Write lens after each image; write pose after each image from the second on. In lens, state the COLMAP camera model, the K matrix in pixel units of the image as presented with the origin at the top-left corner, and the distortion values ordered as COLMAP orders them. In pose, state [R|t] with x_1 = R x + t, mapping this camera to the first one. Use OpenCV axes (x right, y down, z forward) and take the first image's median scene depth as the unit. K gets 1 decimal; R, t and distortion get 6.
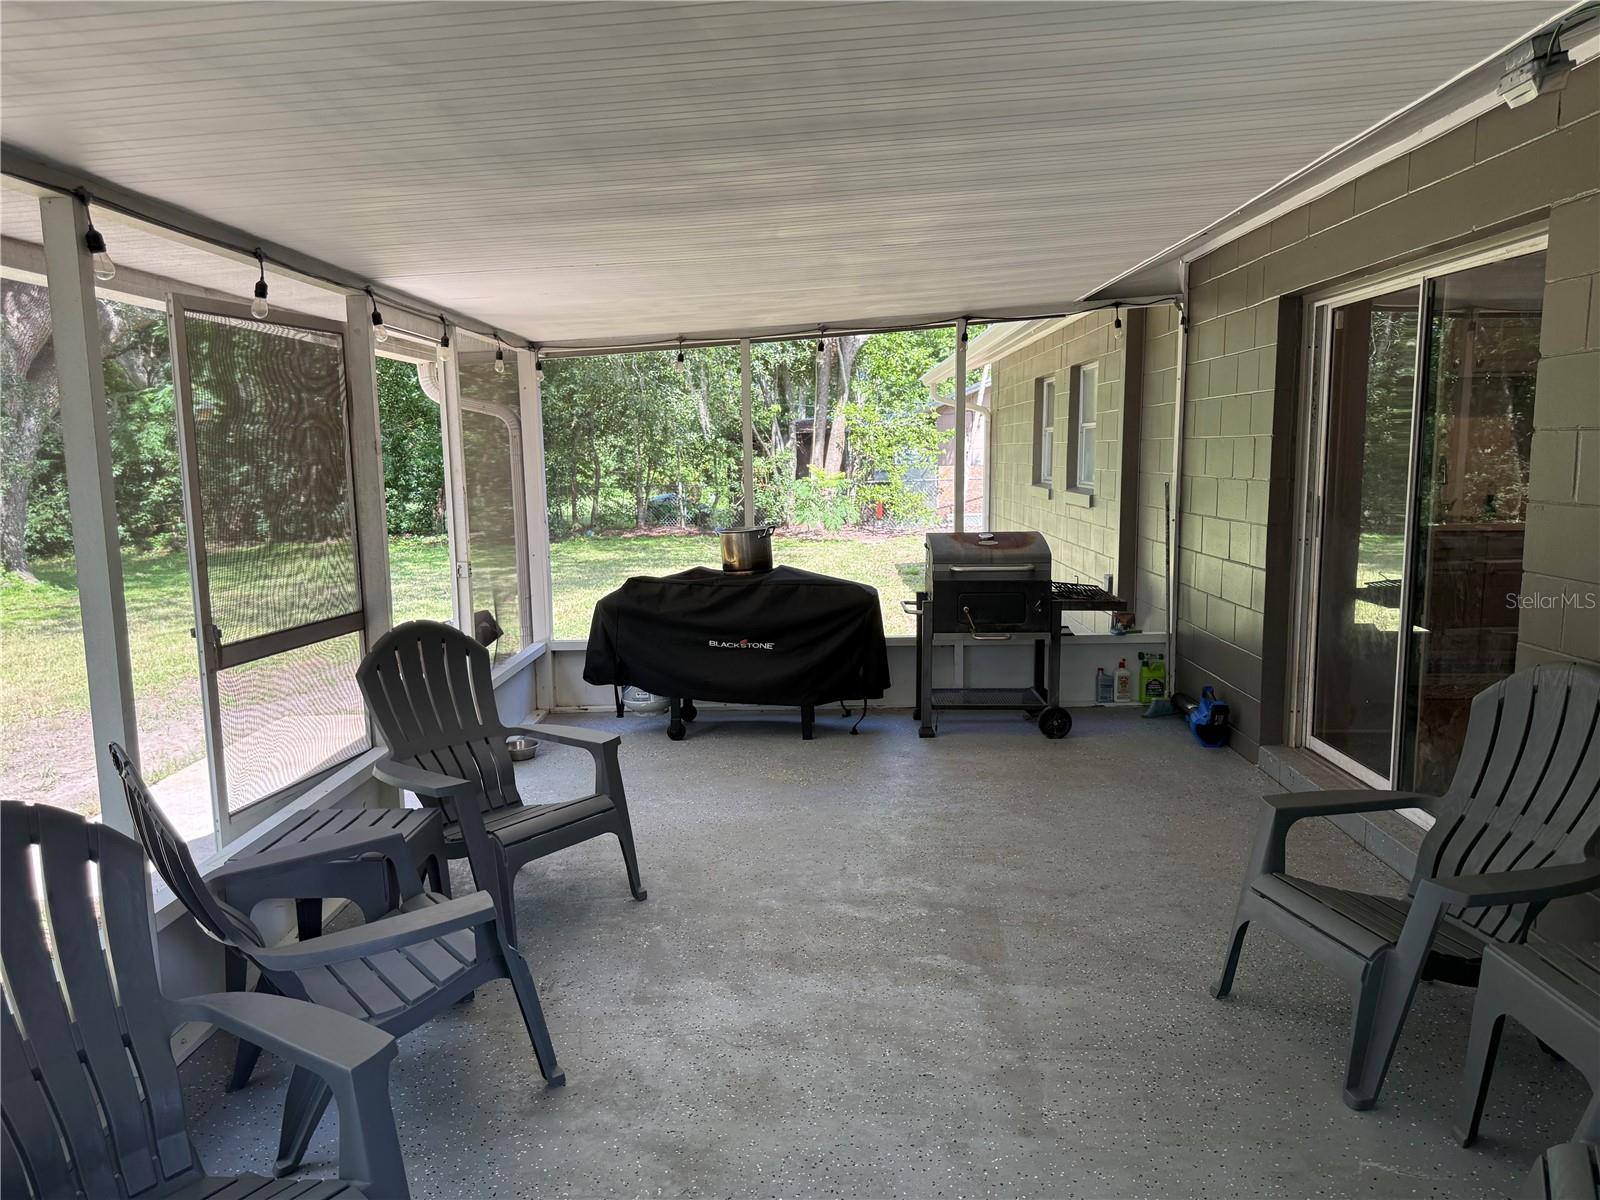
lens RADIAL K [[1131.4, 0, 788.1], [0, 1131.4, 606.2], [0, 0, 1]] dist [0.068947, -0.095593]
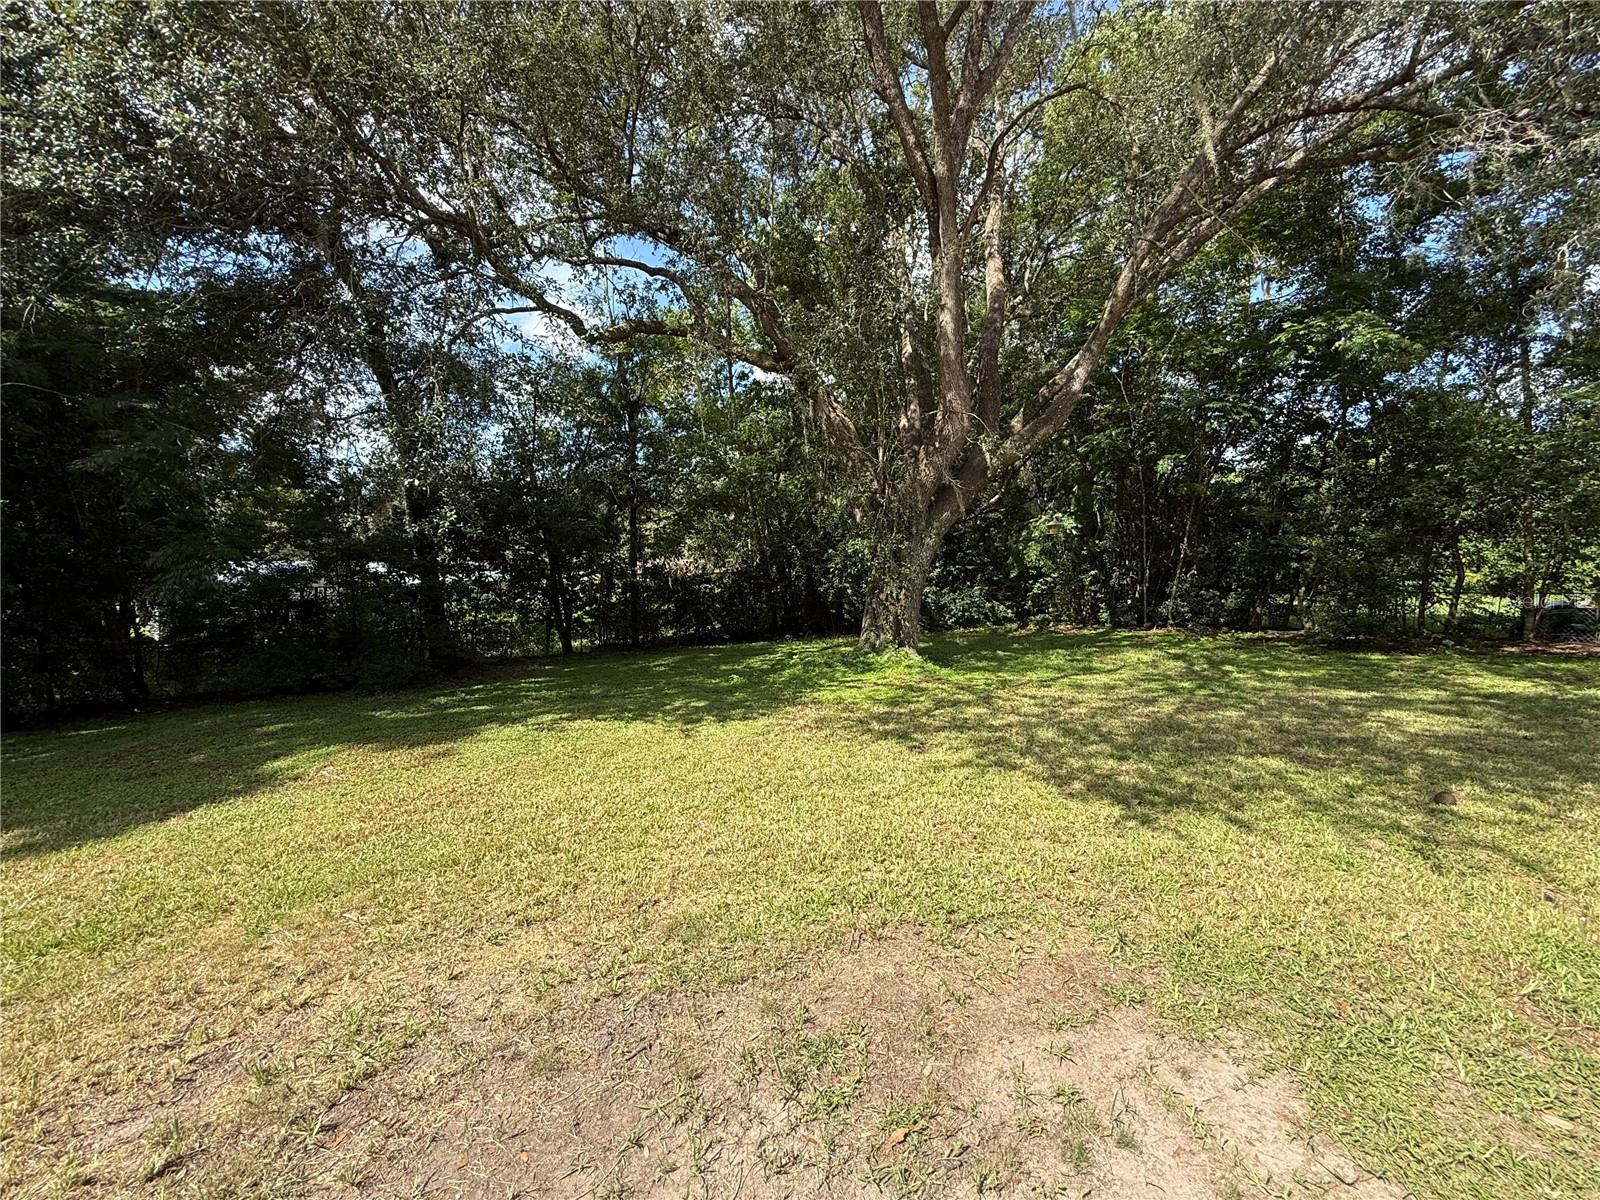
lens RADIAL K [[635.4, 0, 801.9], [0, 635.4, 595.7], [0, 0, 1]] dist [-0.005195, 0.001046]
pose [[0.620727, 0.034001, -0.783289, -0.158643], [-0.096548, 0.994770, -0.033329, -0.054013], [0.778059, 0.096313, 0.620764, 0.423072]]
